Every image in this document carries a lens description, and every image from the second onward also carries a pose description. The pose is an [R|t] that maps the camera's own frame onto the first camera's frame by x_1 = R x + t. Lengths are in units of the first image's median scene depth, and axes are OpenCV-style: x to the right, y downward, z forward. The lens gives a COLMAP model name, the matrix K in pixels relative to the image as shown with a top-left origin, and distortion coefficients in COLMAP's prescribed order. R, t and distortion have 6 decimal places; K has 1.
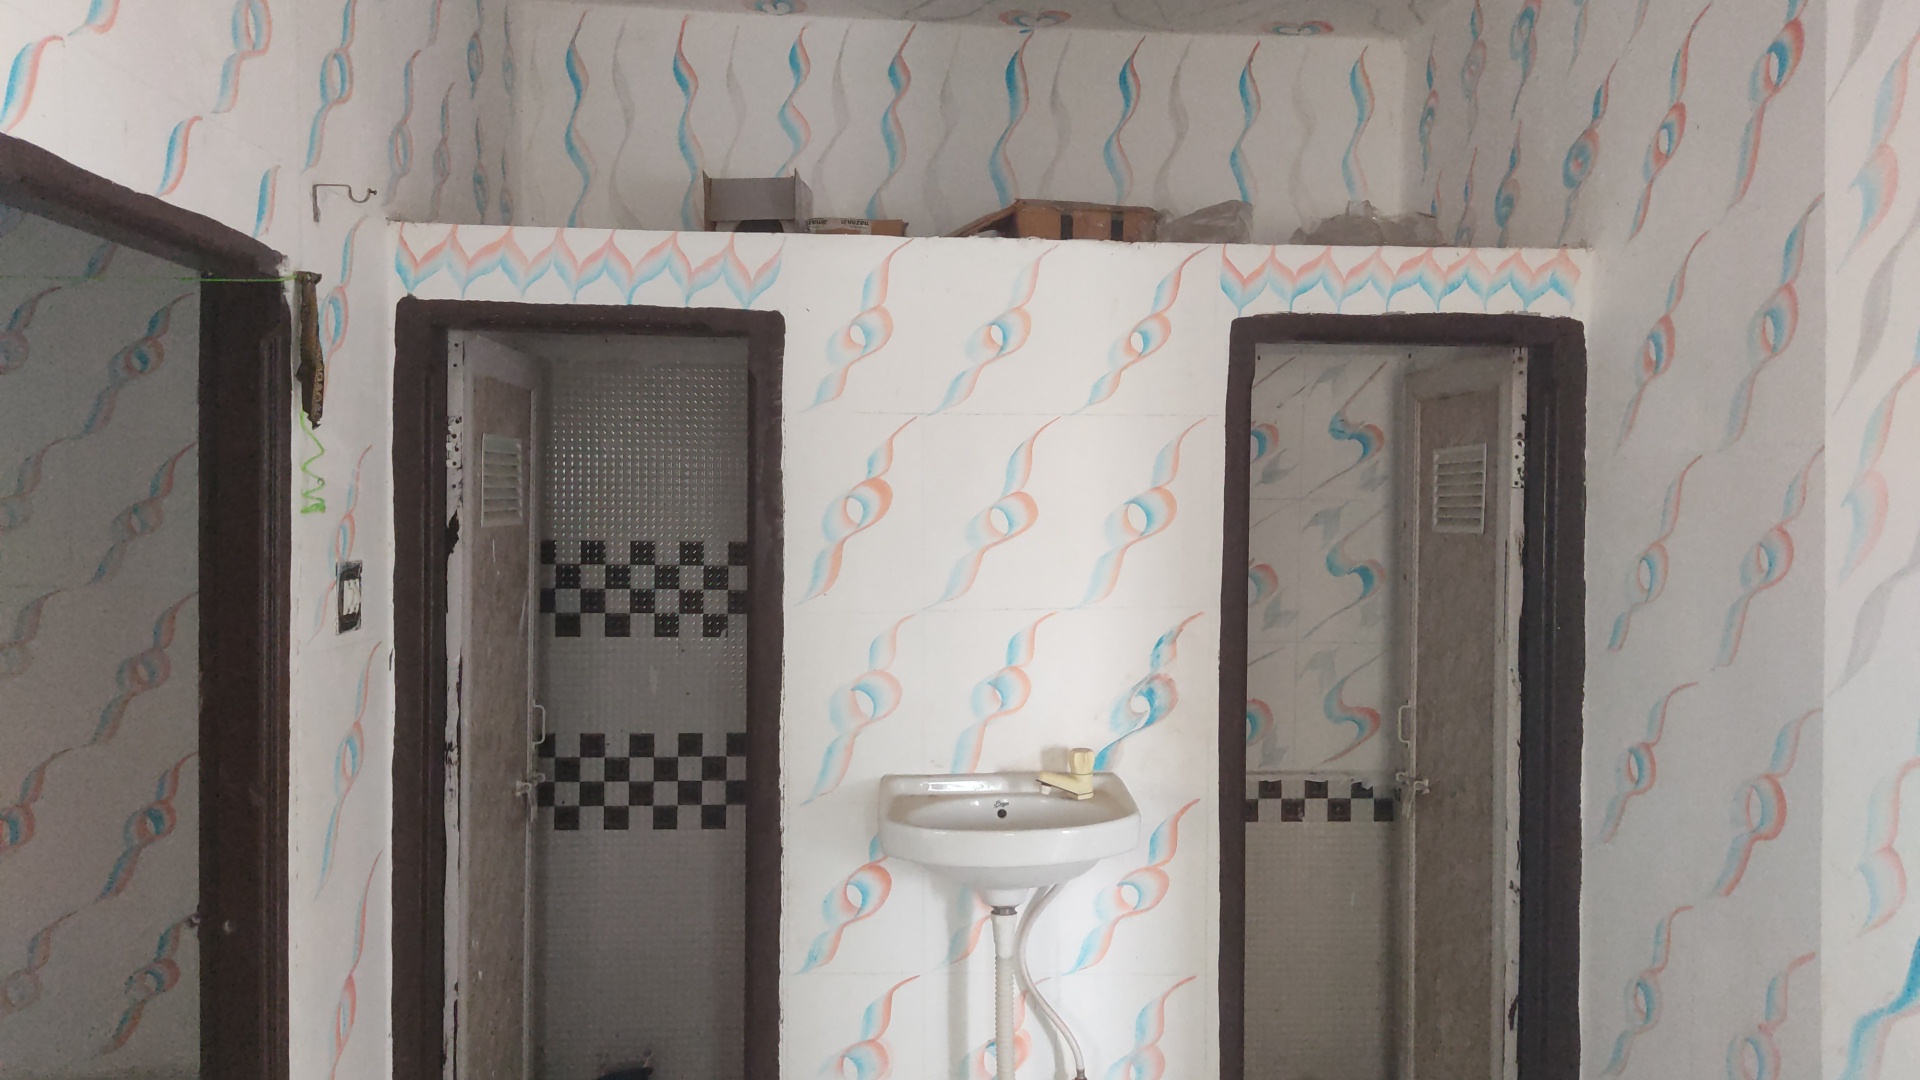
lens RADIAL K [[1442.7, 0, 1009.8], [0, 1442.7, 512.1], [0, 0, 1]] dist [0.065962, -0.084773]
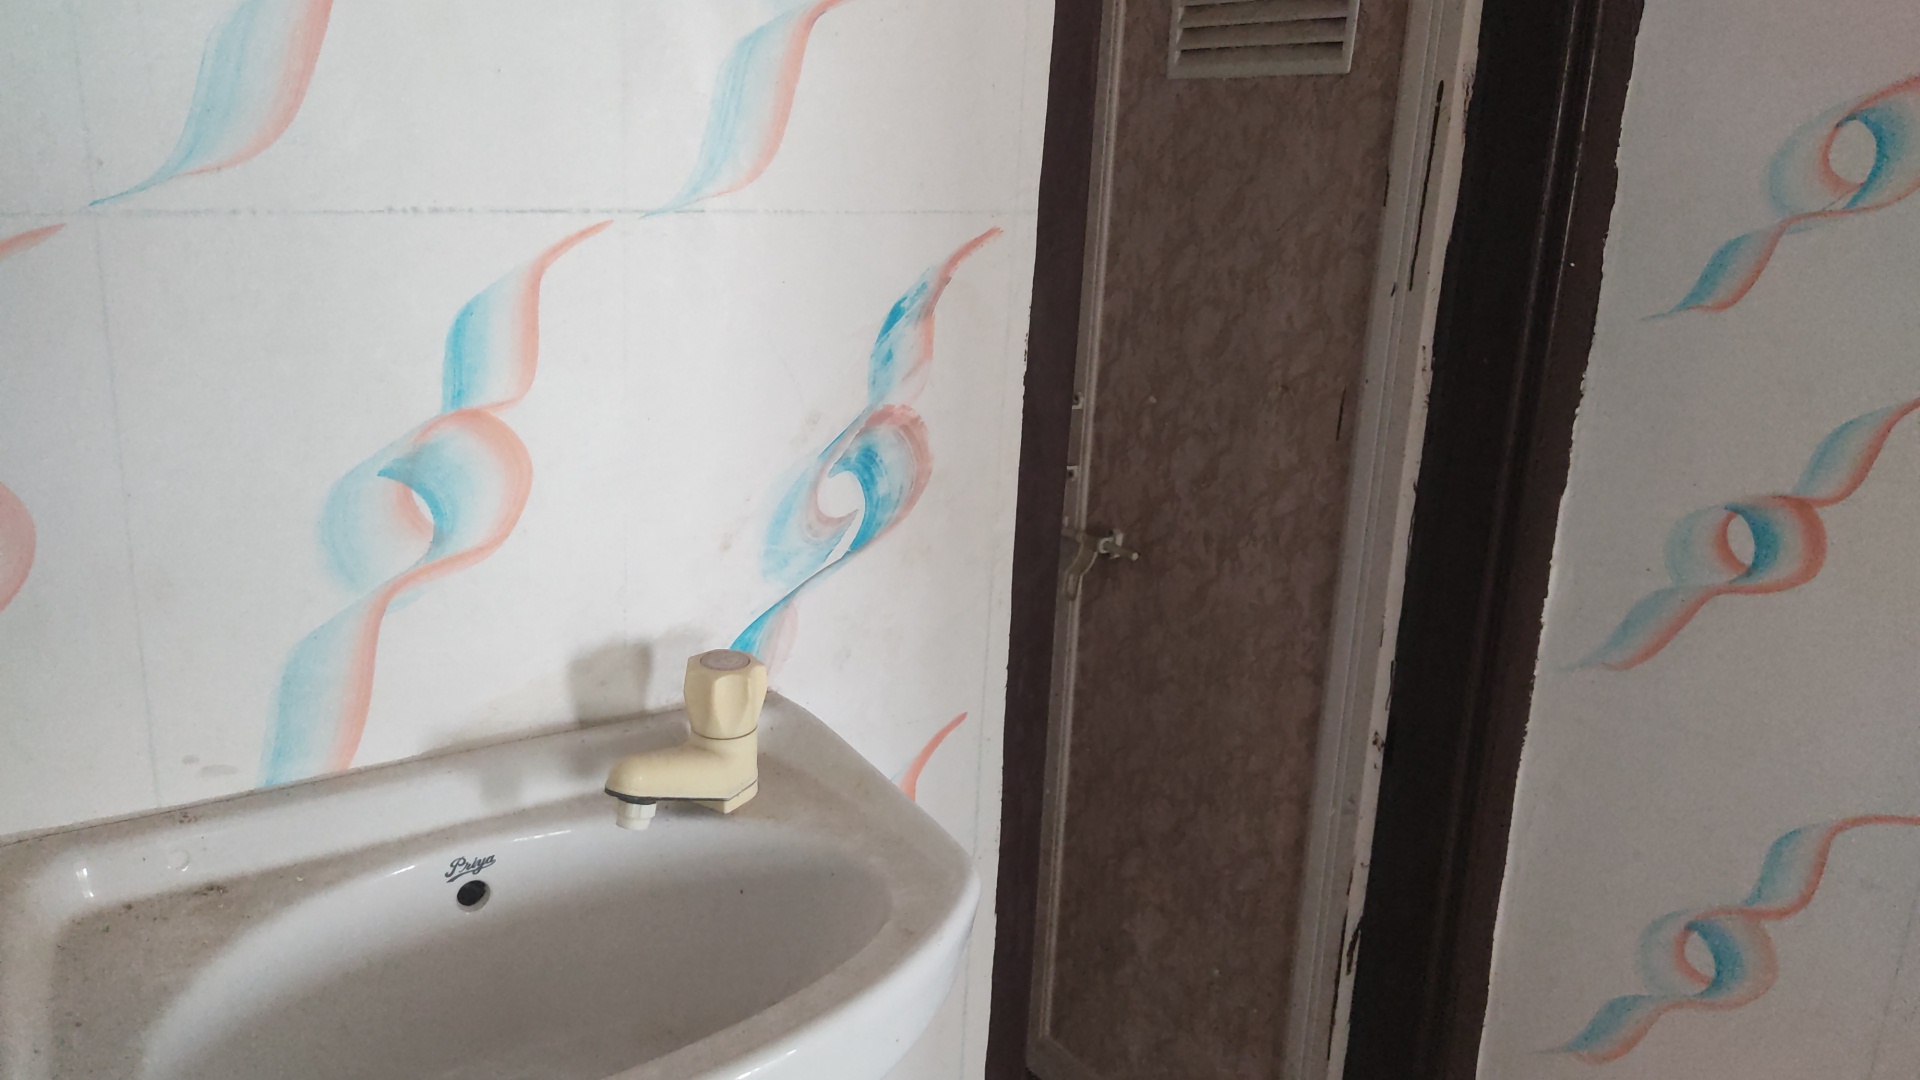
lens RADIAL K [[1442.7, 0, 947.8], [0, 1442.7, 533.8], [0, 0, 1]] dist [0.065962, -0.084773]
pose [[0.864864, -0.094909, 0.492953, -0.061721], [-0.042515, 0.964590, 0.260305, 0.050221], [-0.500203, -0.246086, 0.830204, 0.699685]]
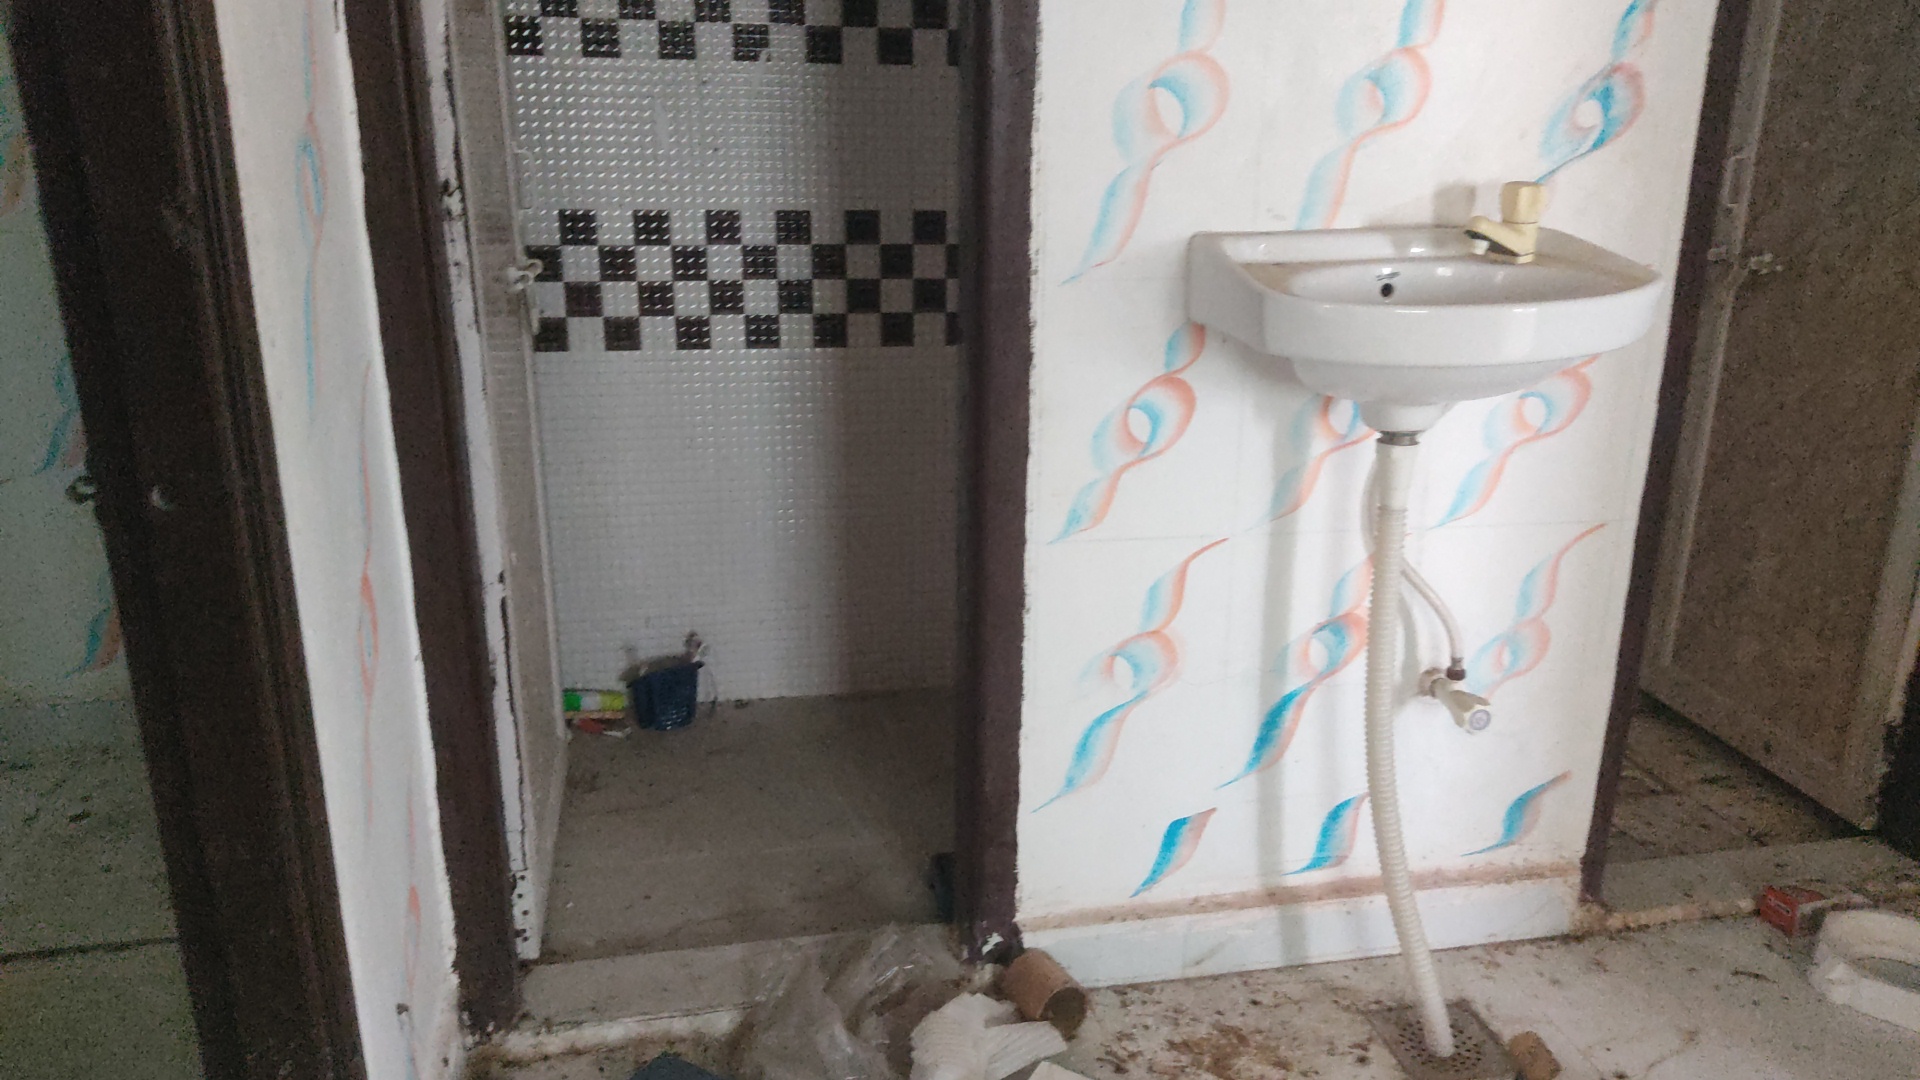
lens RADIAL K [[1442.7, 0, 989.0], [0, 1442.7, 523.1], [0, 0, 1]] dist [0.065962, -0.084773]
pose [[0.989817, -0.036945, 0.137468, -0.260437], [-0.006892, 0.952160, 0.305521, 0.111632], [-0.142179, -0.303358, 0.942210, 0.395238]]
